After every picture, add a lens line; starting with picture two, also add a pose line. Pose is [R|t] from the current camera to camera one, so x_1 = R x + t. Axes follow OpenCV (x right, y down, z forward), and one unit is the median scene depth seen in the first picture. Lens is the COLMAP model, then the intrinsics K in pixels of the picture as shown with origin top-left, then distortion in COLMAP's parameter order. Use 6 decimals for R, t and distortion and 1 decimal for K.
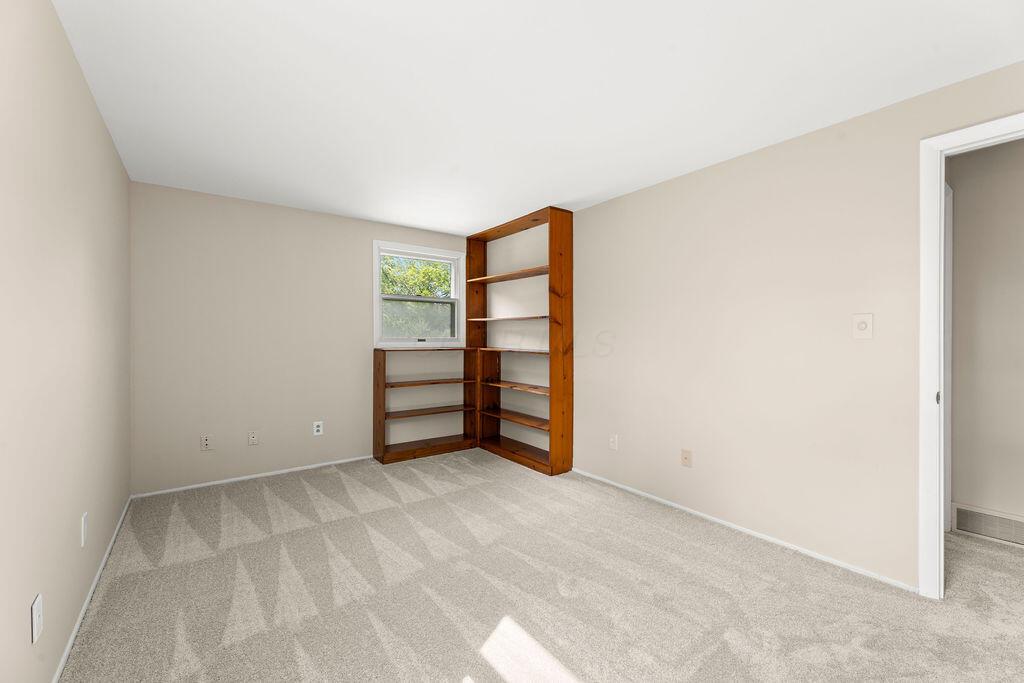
lens RADIAL K [[424.4, 0, 512.5], [0, 424.4, 339.1], [0, 0, 1]] dist [0.000400, -0.000466]
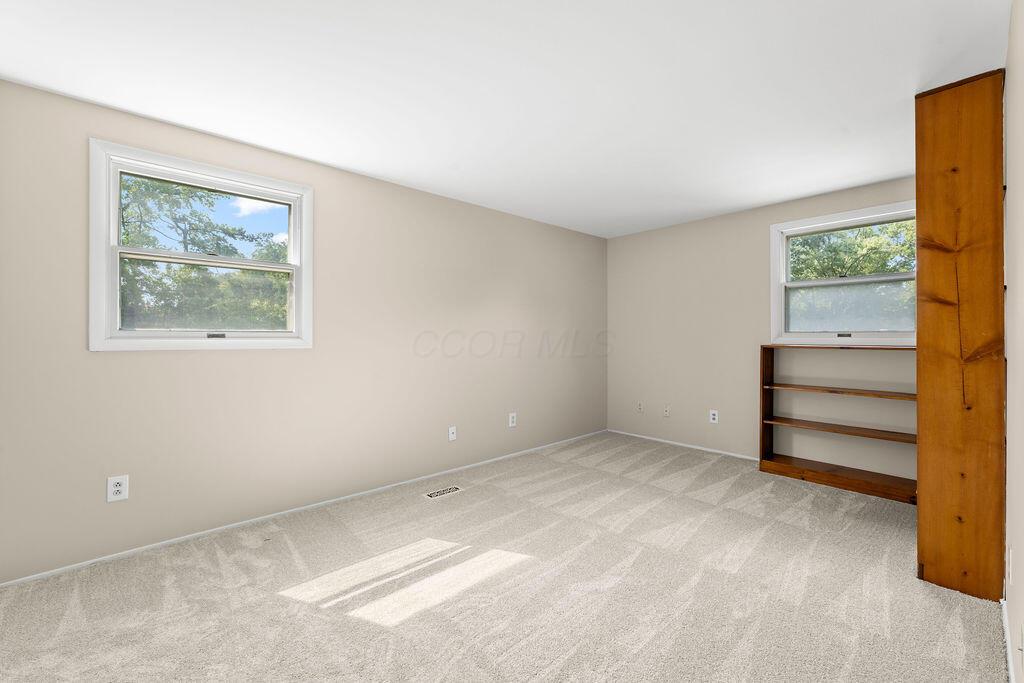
lens RADIAL K [[424.4, 0, 507.9], [0, 424.4, 333.5], [0, 0, 1]] dist [0.000400, -0.000466]
pose [[0.067882, -0.004762, -0.997682, 0.598740], [-0.002789, 0.999984, -0.004963, 0.005885], [0.997689, 0.003119, 0.067867, 0.416054]]
